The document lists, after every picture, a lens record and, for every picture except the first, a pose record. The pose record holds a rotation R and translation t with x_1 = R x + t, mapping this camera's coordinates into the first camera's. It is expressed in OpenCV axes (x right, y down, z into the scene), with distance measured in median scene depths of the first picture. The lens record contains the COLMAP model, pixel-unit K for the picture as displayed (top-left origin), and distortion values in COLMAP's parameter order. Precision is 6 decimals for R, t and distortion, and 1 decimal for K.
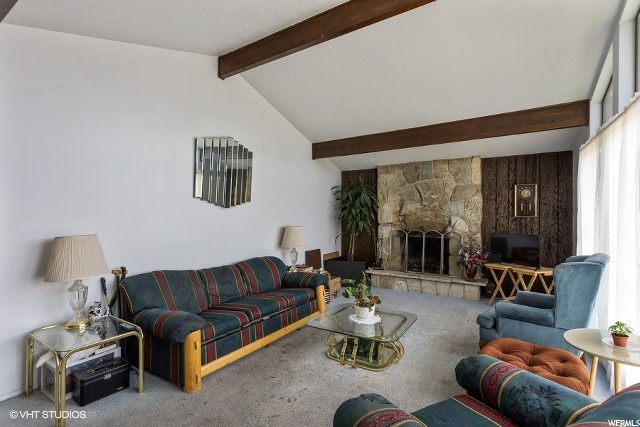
lens RADIAL K [[303.7, 0, 315.7], [0, 303.7, 215.0], [0, 0, 1]] dist [0.013887, -0.000285]
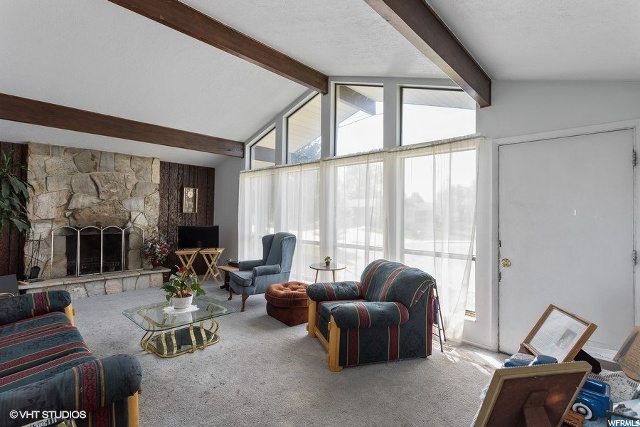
lens RADIAL K [[303.7, 0, 319.5], [0, 303.7, 213.3], [0, 0, 1]] dist [0.013887, -0.000285]
pose [[0.190832, 0.002505, 0.981619, -0.437101], [-0.016793, 0.999859, 0.000714, -0.001039], [-0.981479, -0.016621, 0.190848, 0.186712]]
